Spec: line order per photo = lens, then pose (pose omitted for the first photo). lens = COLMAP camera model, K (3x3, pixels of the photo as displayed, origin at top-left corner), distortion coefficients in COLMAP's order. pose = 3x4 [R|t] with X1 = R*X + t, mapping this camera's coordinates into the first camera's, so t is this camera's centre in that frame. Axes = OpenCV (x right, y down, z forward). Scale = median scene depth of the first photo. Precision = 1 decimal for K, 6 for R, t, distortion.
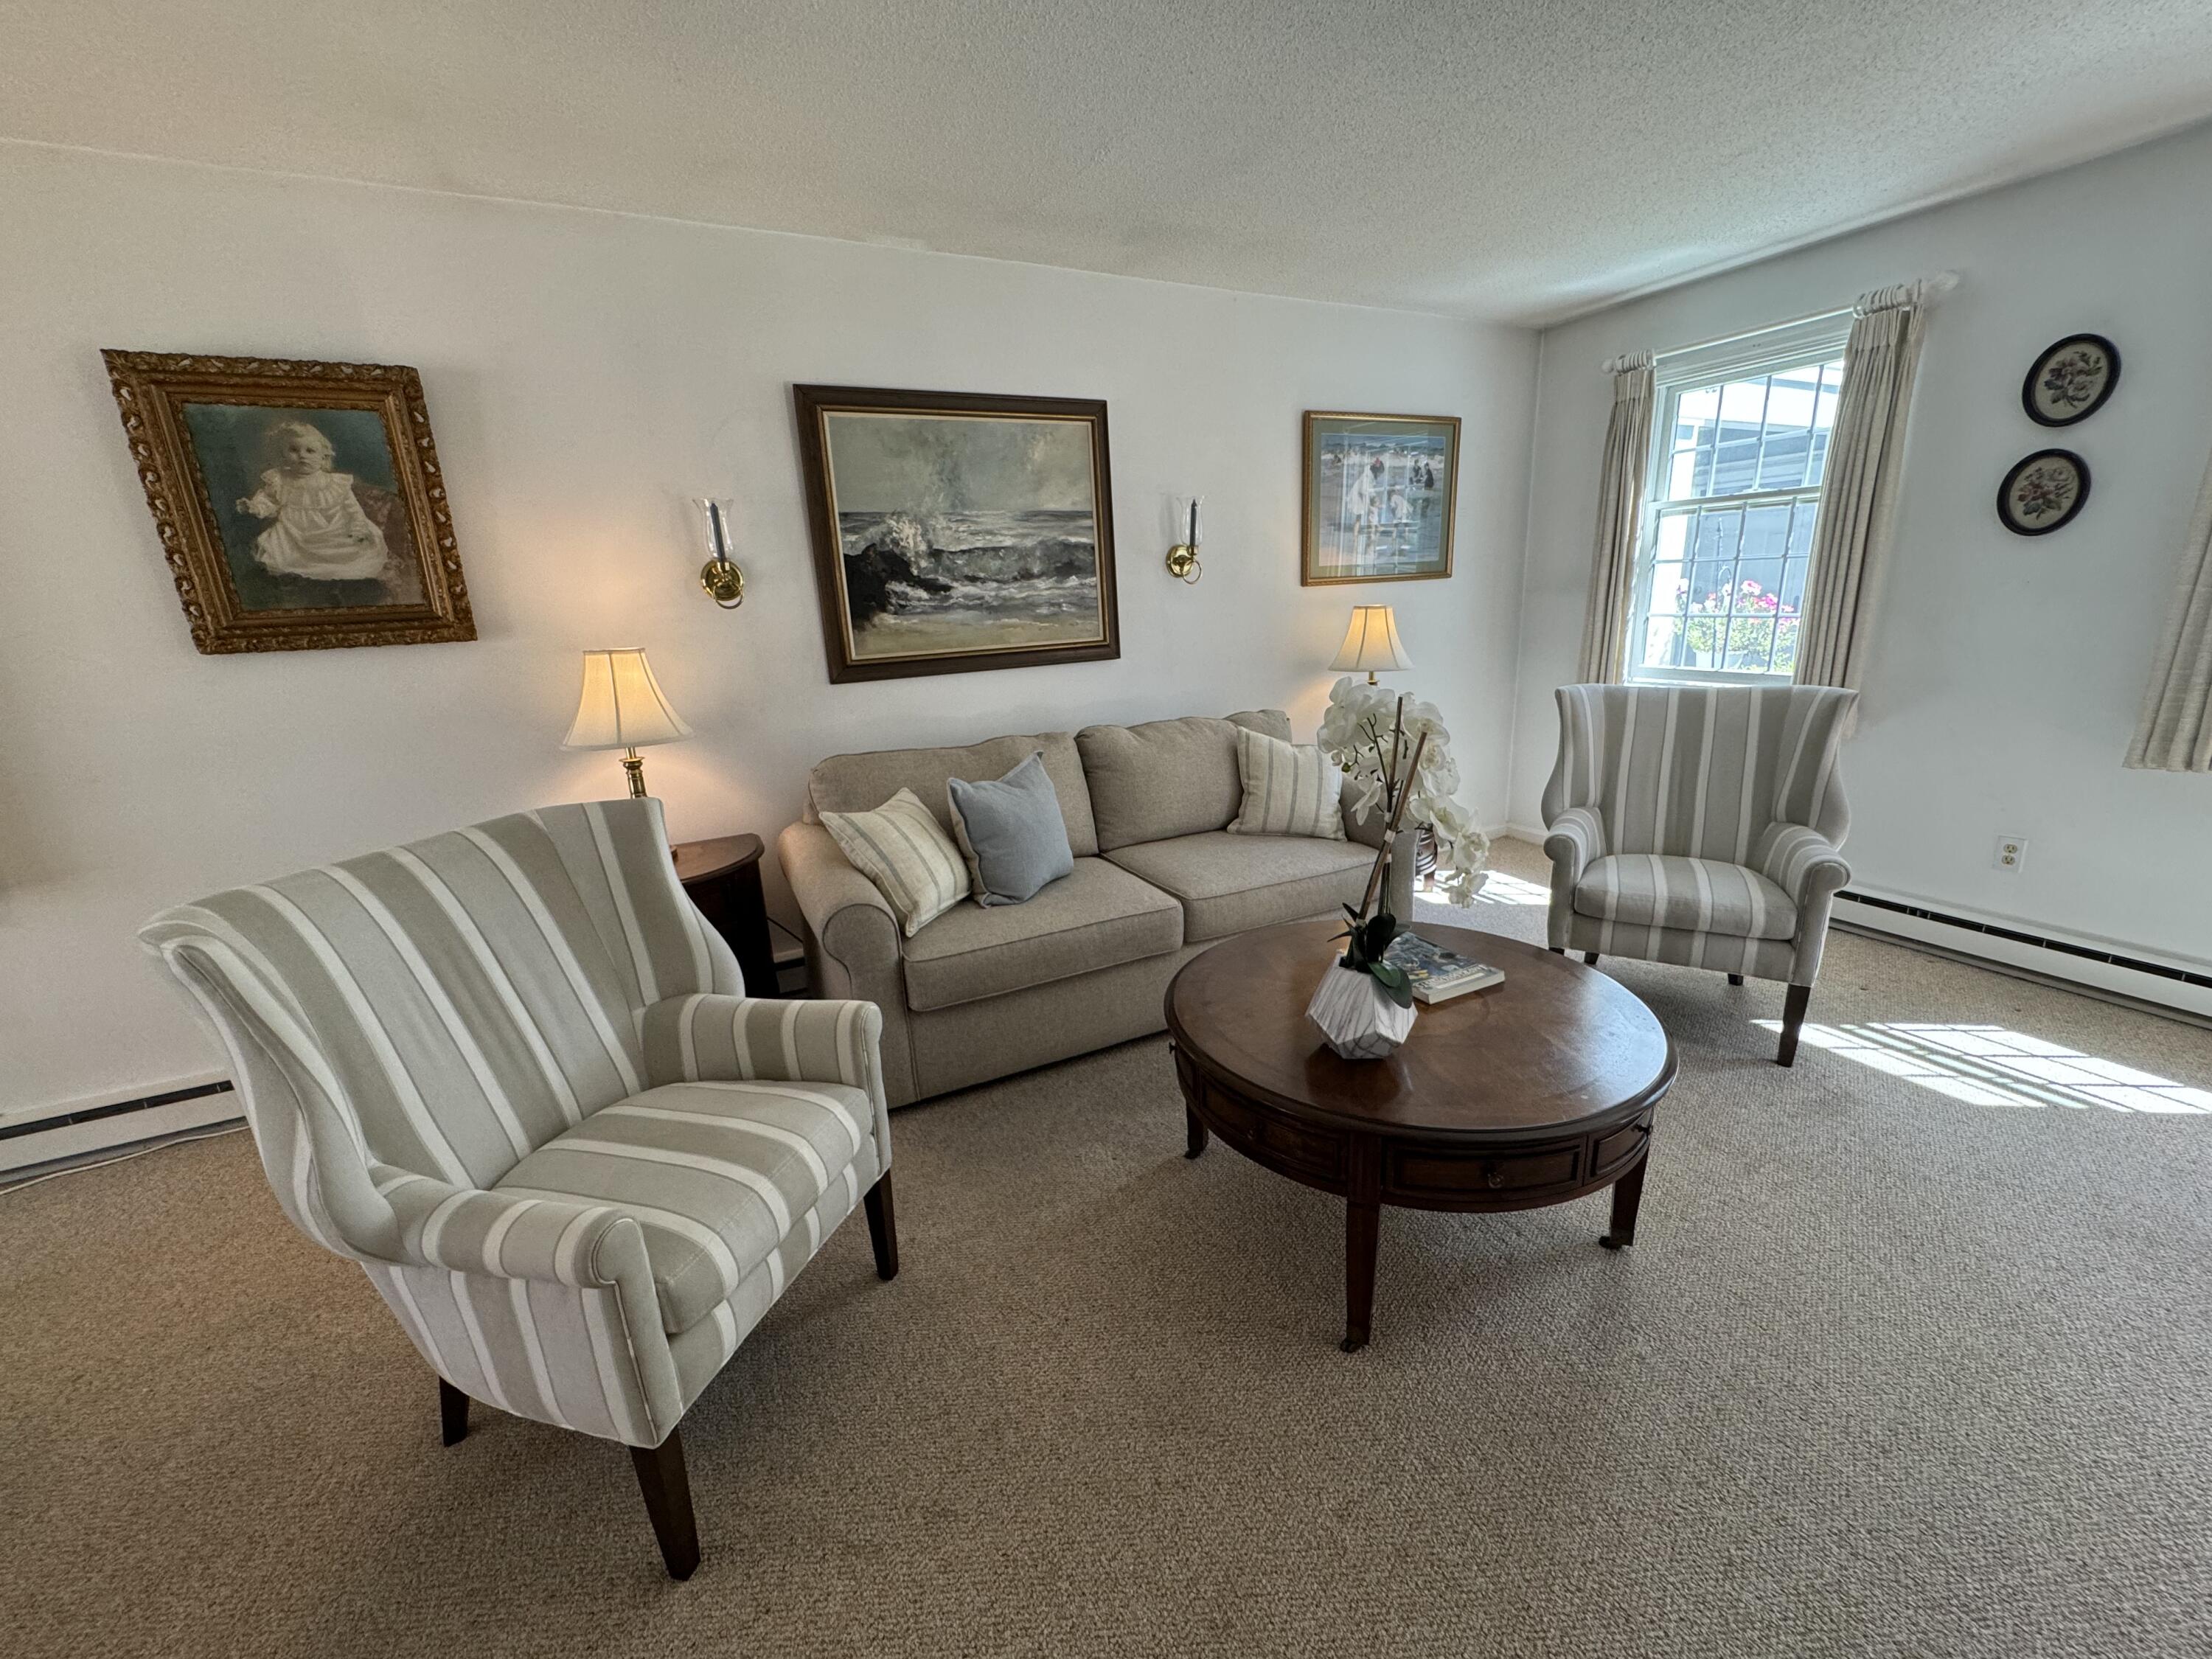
lens RADIAL K [[883.5, 0, 1099.2], [0, 883.5, 830.6], [0, 0, 1]] dist [-0.004316, 0.000104]
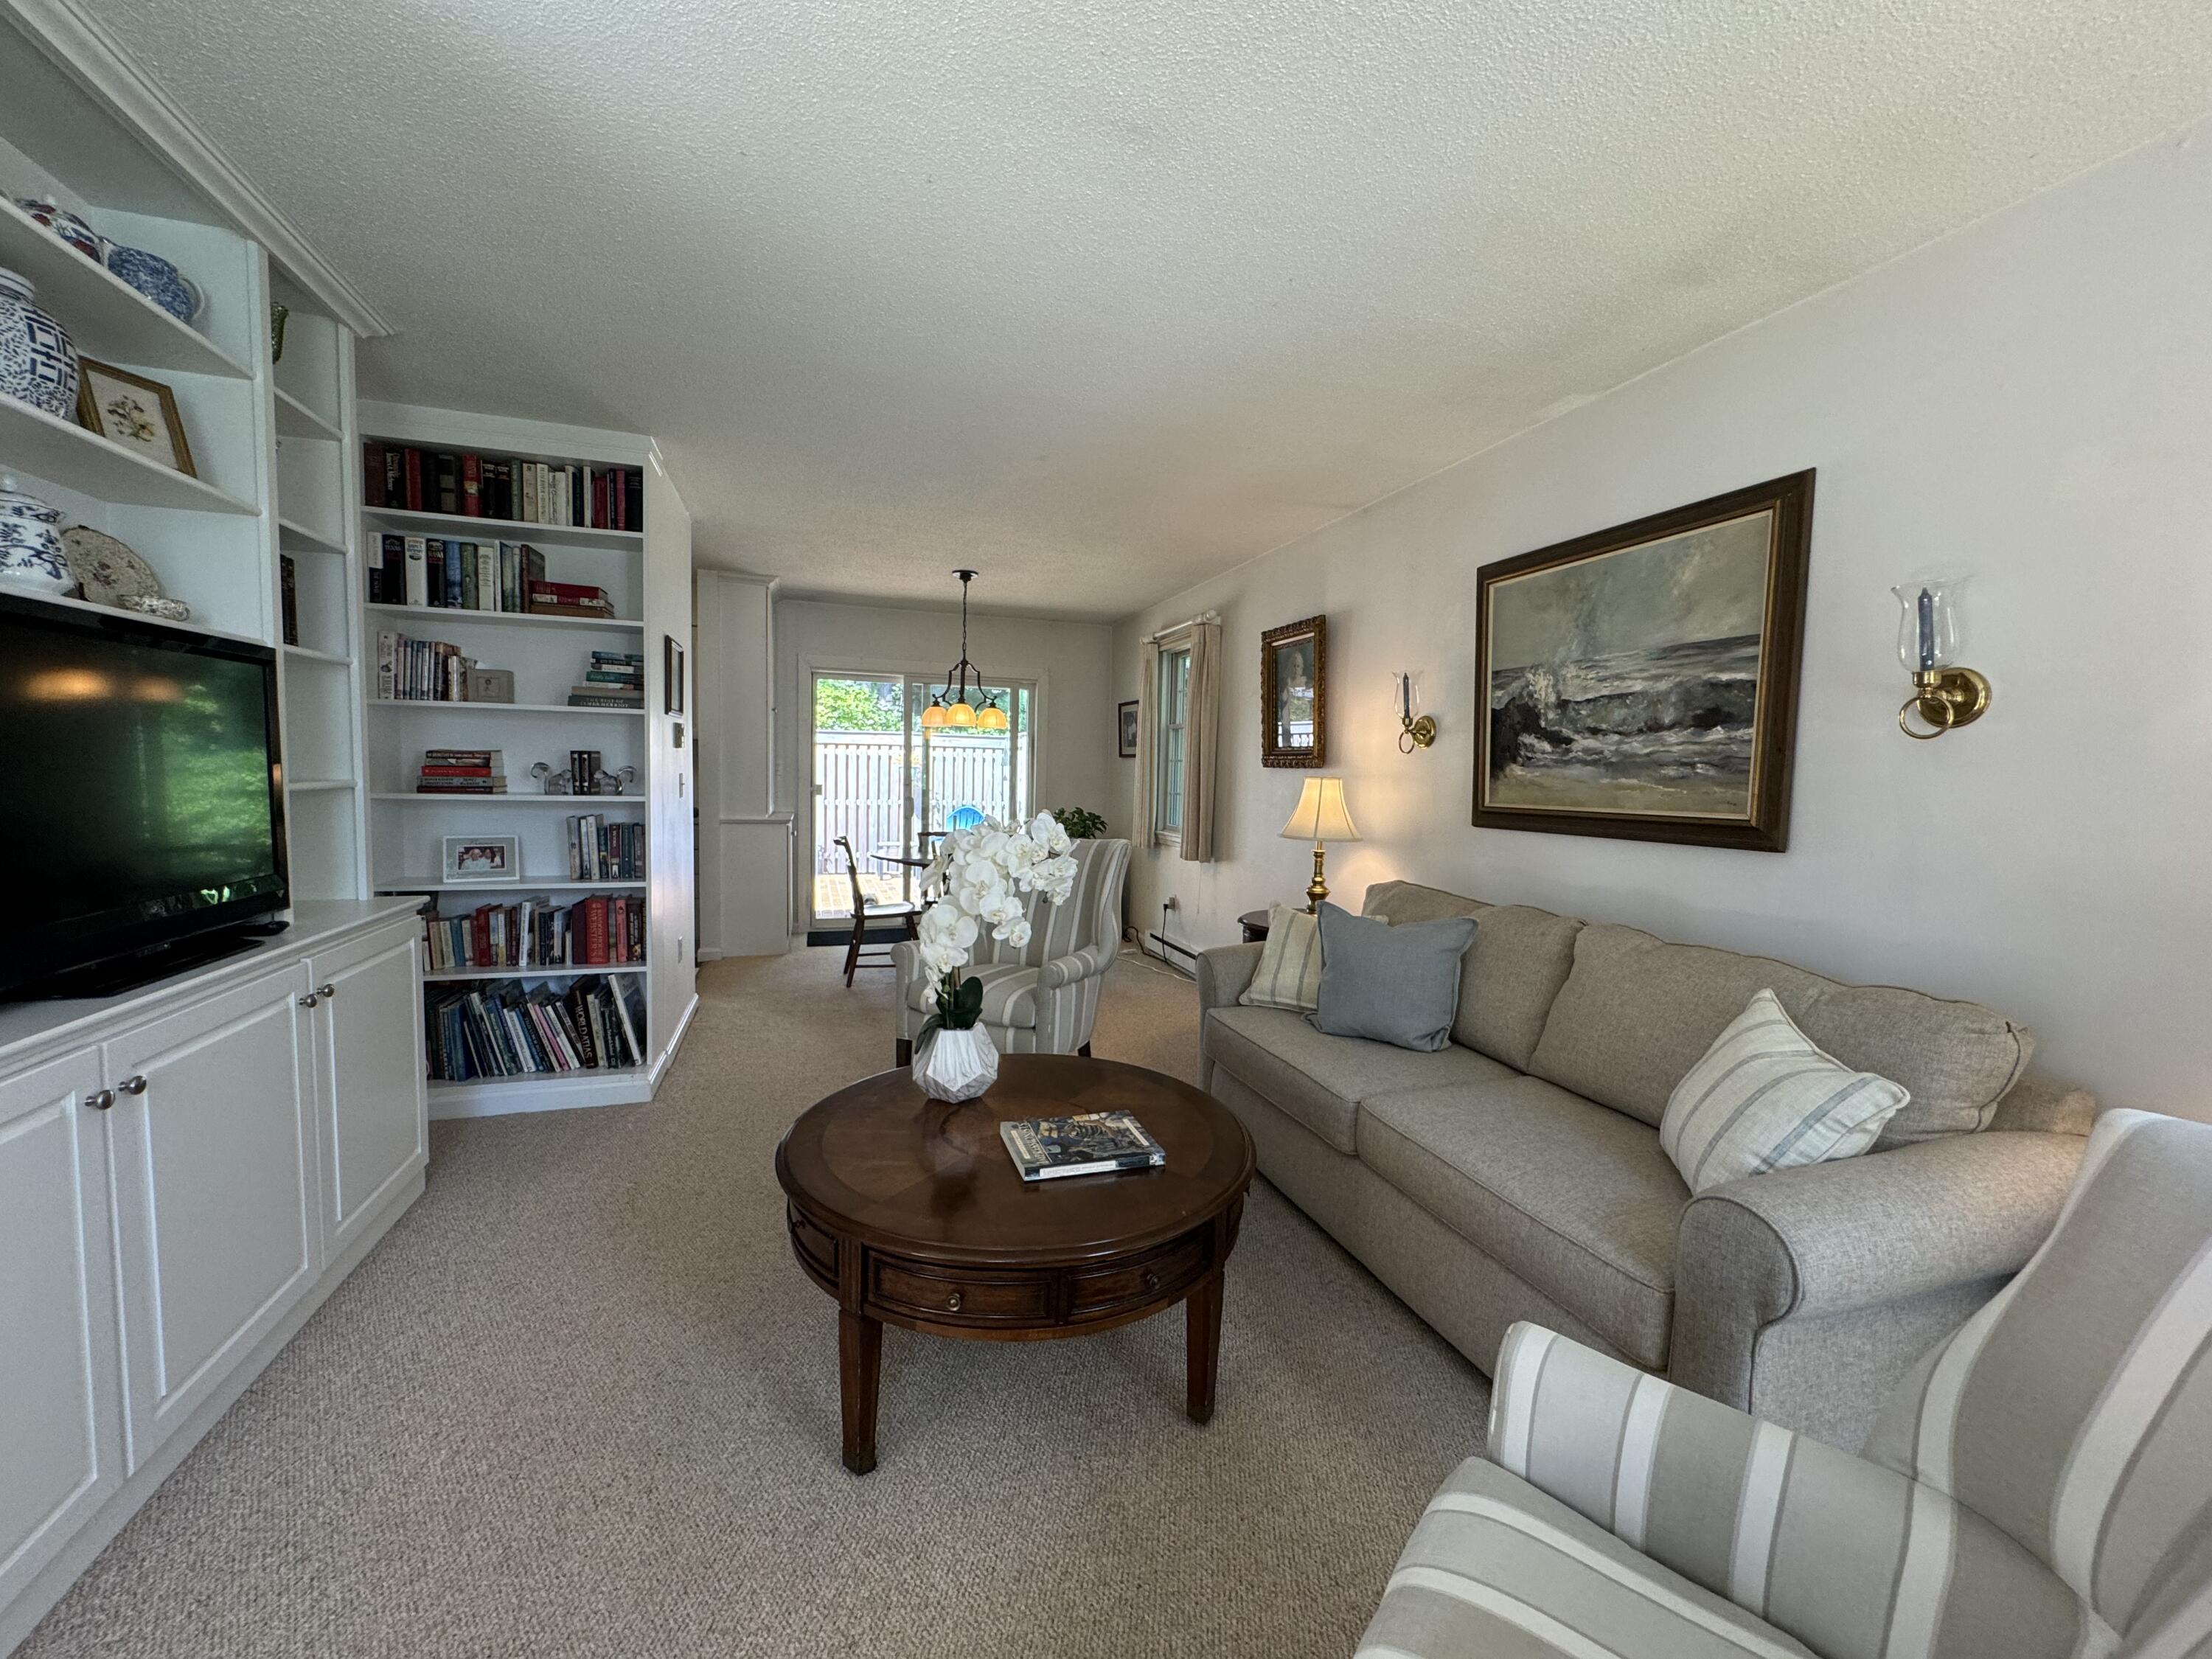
lens RADIAL K [[883.5, 0, 1107.4], [0, 883.5, 828.3], [0, 0, 1]] dist [-0.004316, 0.000104]
pose [[-0.144380, 0.107087, -0.983711, 0.805479], [-0.267901, 0.952769, 0.143038, -0.194973], [0.952567, 0.284189, -0.108872, 0.684702]]
